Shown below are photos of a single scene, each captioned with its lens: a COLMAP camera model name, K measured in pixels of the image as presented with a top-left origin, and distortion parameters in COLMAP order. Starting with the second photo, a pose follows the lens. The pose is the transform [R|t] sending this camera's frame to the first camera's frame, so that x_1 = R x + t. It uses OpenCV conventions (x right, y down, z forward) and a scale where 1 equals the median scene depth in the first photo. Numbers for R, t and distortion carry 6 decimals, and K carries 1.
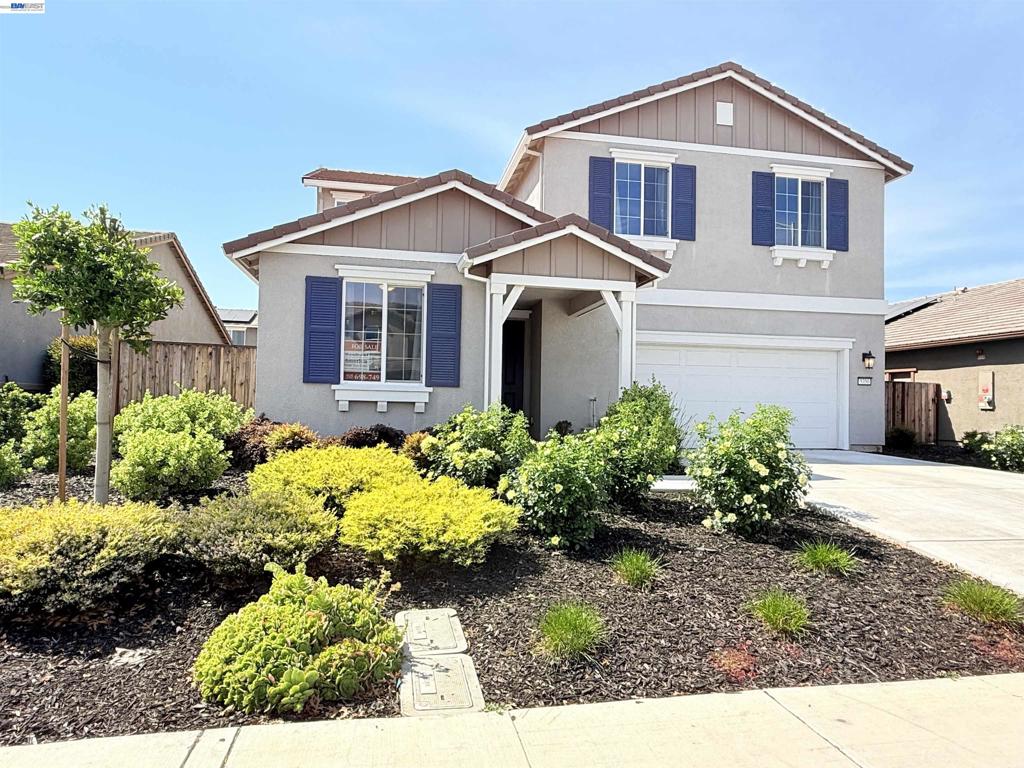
lens RADIAL K [[635.0, 0, 511.2], [0, 635.0, 388.4], [0, 0, 1]] dist [0.000454, -0.000707]
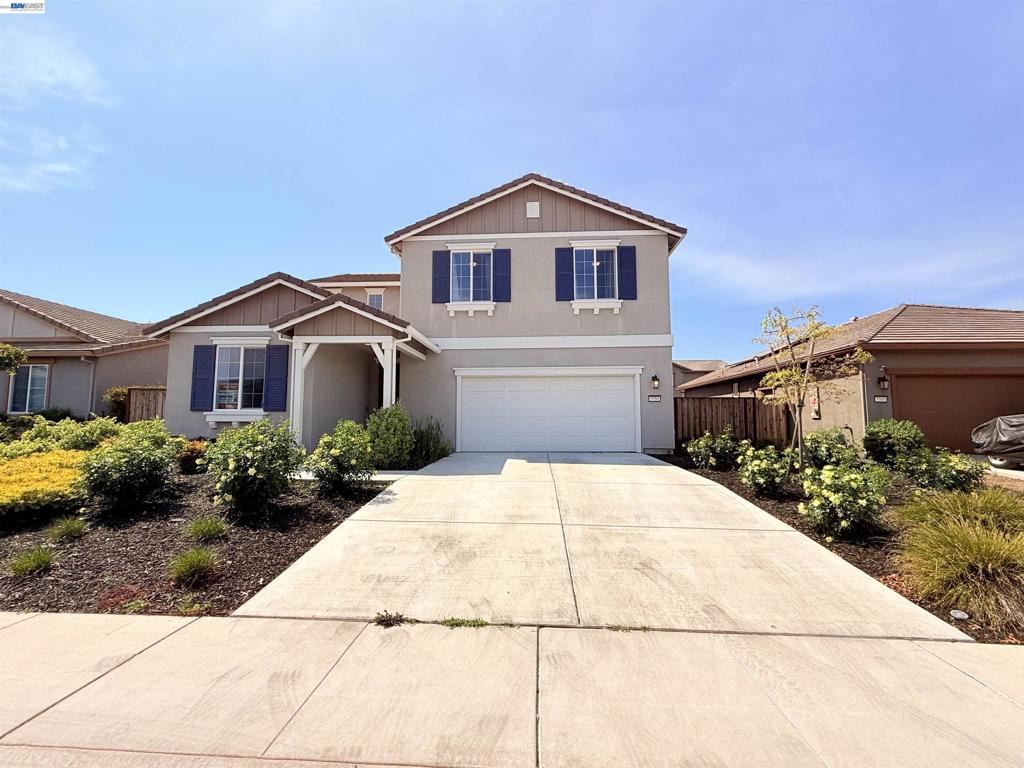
lens RADIAL K [[438.7, 0, 512.6], [0, 438.7, 384.5], [0, 0, 1]] dist [0.000896, -0.001928]
pose [[0.970731, -0.039084, -0.236968, 0.530057], [0.024809, 0.997710, -0.062930, 0.009933], [0.238885, 0.055209, 0.969477, 0.080101]]
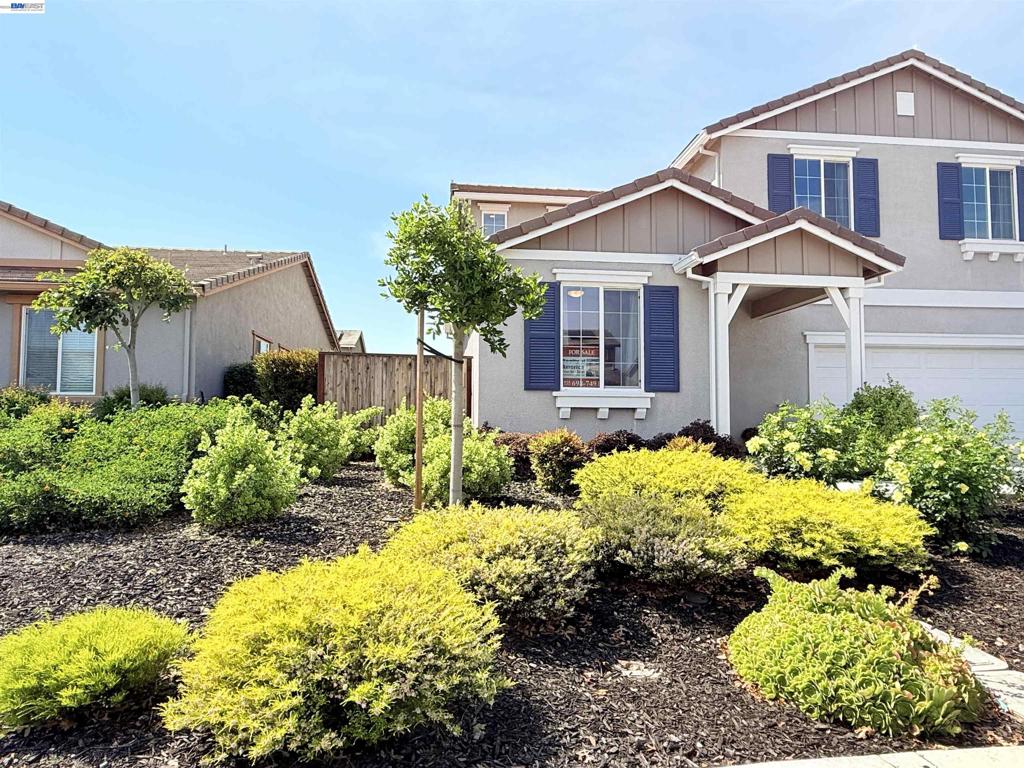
lens RADIAL K [[635.0, 0, 517.5], [0, 635.0, 388.0], [0, 0, 1]] dist [0.000454, -0.000707]
pose [[0.997215, -0.020523, -0.071707, -0.194114], [0.018573, 0.999442, -0.027762, 0.010801], [0.072237, 0.026353, 0.997039, 0.017942]]
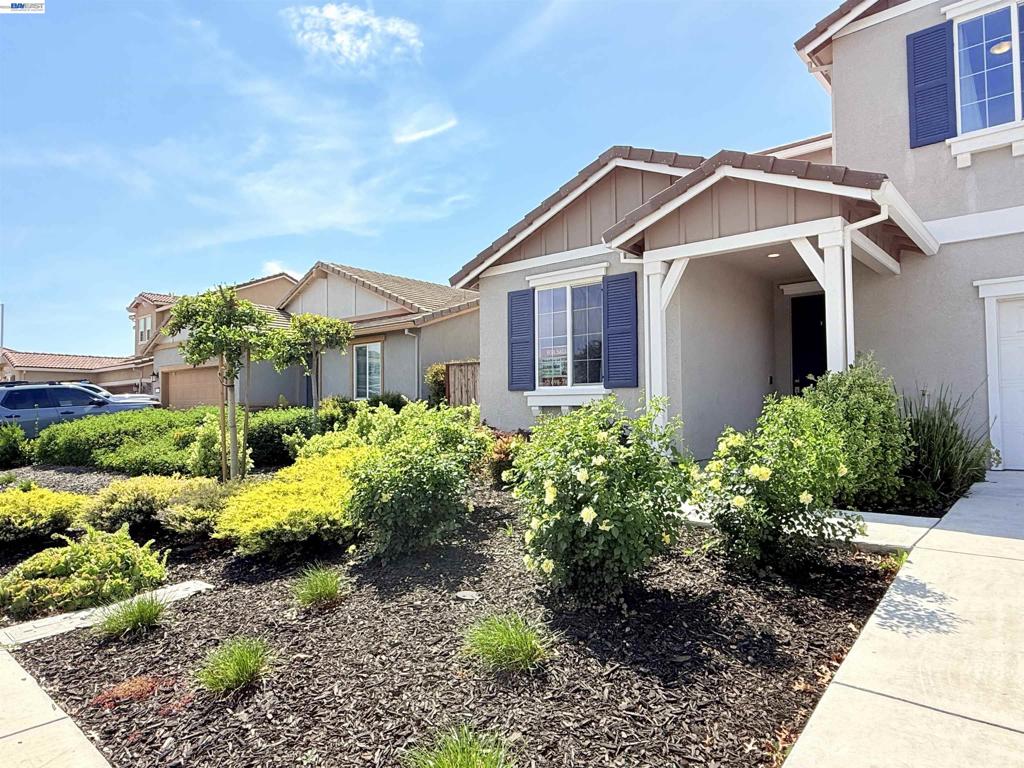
lens RADIAL K [[635.0, 0, 504.4], [0, 635.0, 386.2], [0, 0, 1]] dist [0.000454, -0.000707]
pose [[0.610312, -0.052142, -0.790443, 0.379343], [0.040873, 0.998575, -0.034314, 0.014420], [0.791106, -0.011366, 0.611574, 0.239481]]
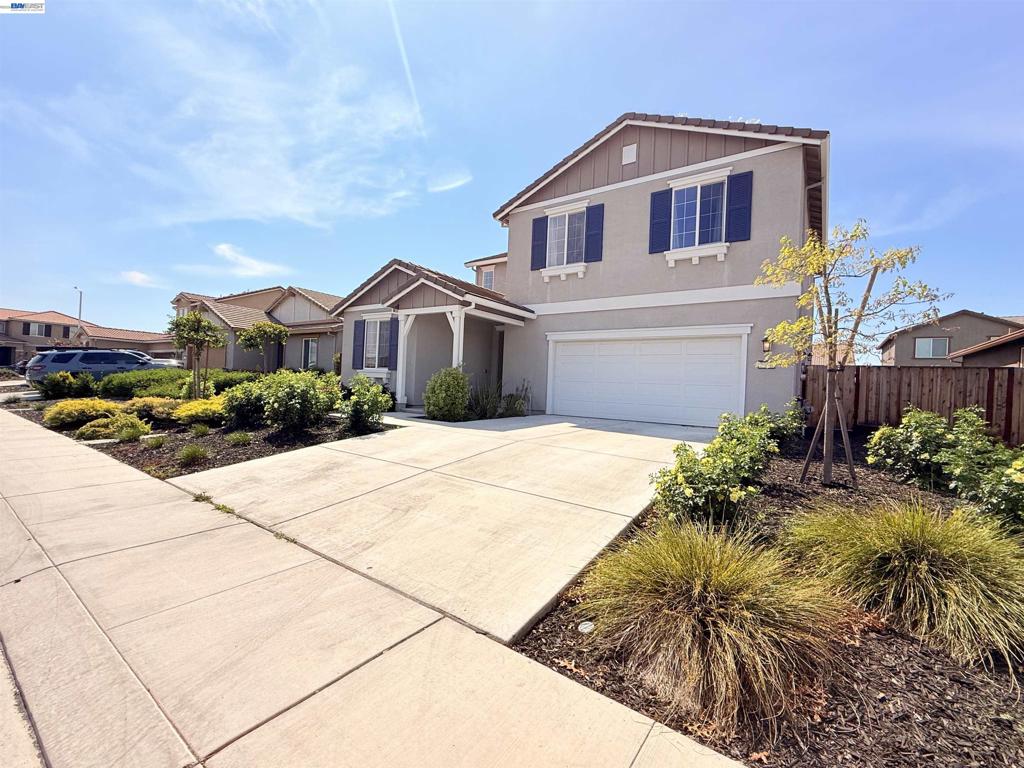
lens RADIAL K [[438.7, 0, 511.4], [0, 438.7, 385.8], [0, 0, 1]] dist [0.000896, -0.001928]
pose [[0.694849, 0.012585, -0.719046, 0.842767], [-0.011564, 0.999913, 0.006326, 0.024828], [0.719063, 0.003920, 0.694934, 0.239846]]
